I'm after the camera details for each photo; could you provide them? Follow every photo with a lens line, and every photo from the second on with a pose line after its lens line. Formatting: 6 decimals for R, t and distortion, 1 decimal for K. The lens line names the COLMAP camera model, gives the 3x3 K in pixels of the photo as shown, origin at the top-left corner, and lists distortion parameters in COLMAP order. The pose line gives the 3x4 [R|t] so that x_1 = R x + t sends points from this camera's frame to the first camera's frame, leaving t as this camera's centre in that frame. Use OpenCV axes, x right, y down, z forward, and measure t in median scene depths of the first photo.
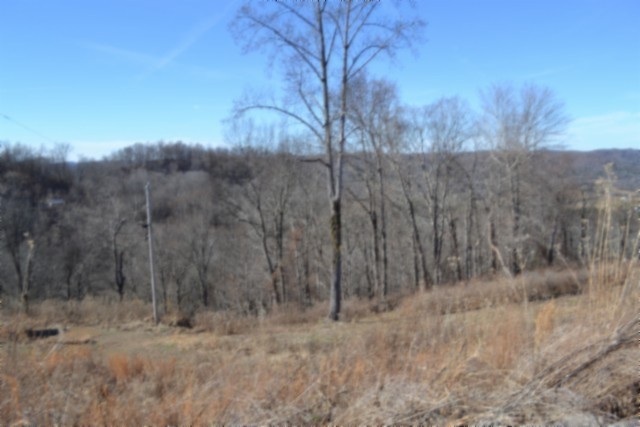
lens RADIAL K [[513.8, 0, 311.9], [0, 513.8, 218.5], [0, 0, 1]] dist [-0.080087, 0.003036]
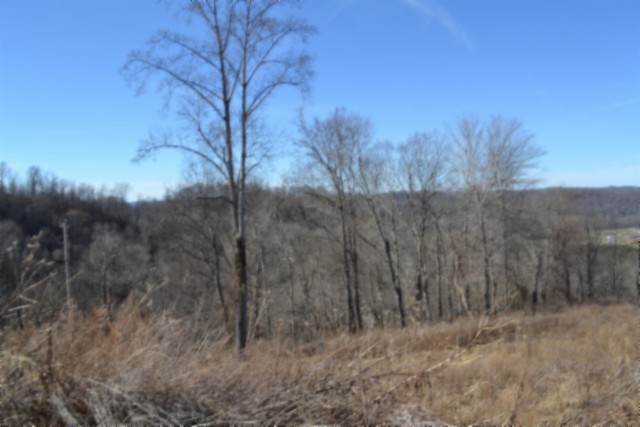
lens RADIAL K [[513.8, 0, 311.9], [0, 513.8, 218.5], [0, 0, 1]] dist [-0.080087, 0.003036]
pose [[0.992381, -0.001689, -0.123199, 0.173003], [-0.007570, 0.997181, -0.074647, 0.000197], [0.122978, 0.075011, 0.989571, 0.020413]]
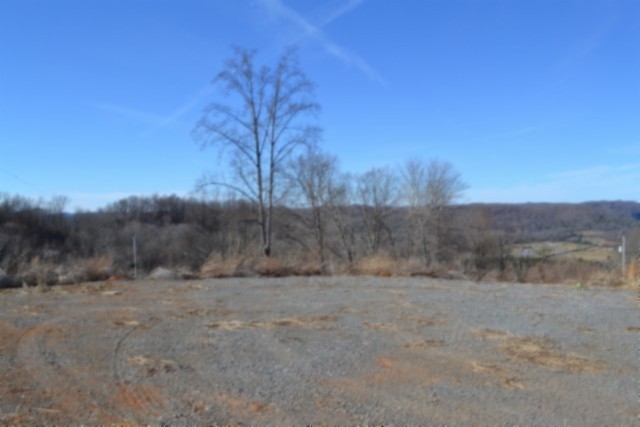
lens RADIAL K [[513.8, 0, 311.9], [0, 513.8, 218.5], [0, 0, 1]] dist [-0.080087, 0.003036]
pose [[0.999934, 0.002526, 0.011200, 0.088264], [-0.001377, 0.994839, -0.101459, 0.015287], [-0.011398, 0.101436, 0.994777, -0.242586]]
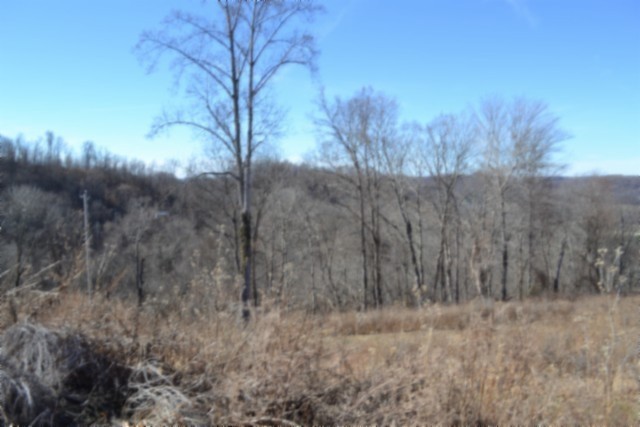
lens RADIAL K [[513.8, 0, 311.9], [0, 513.8, 218.5], [0, 0, 1]] dist [-0.080087, 0.003036]
pose [[0.975865, 0.035404, -0.215487, 0.224472], [-0.043783, 0.998454, -0.034235, 0.003107], [0.213942, 0.042843, 0.975906, 0.017023]]
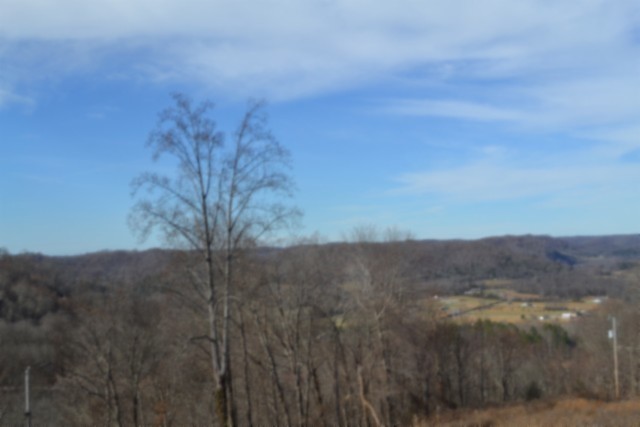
lens RADIAL K [[791.2, 0, 320.0], [0, 791.2, 213.5], [0, 0, 1]] dist [-0.042552, -0.005061]
pose [[0.953294, -0.004140, 0.302017, -0.135577], [0.055524, 0.985268, -0.161752, -0.048532], [-0.296898, 0.170966, 0.939480, -0.334683]]
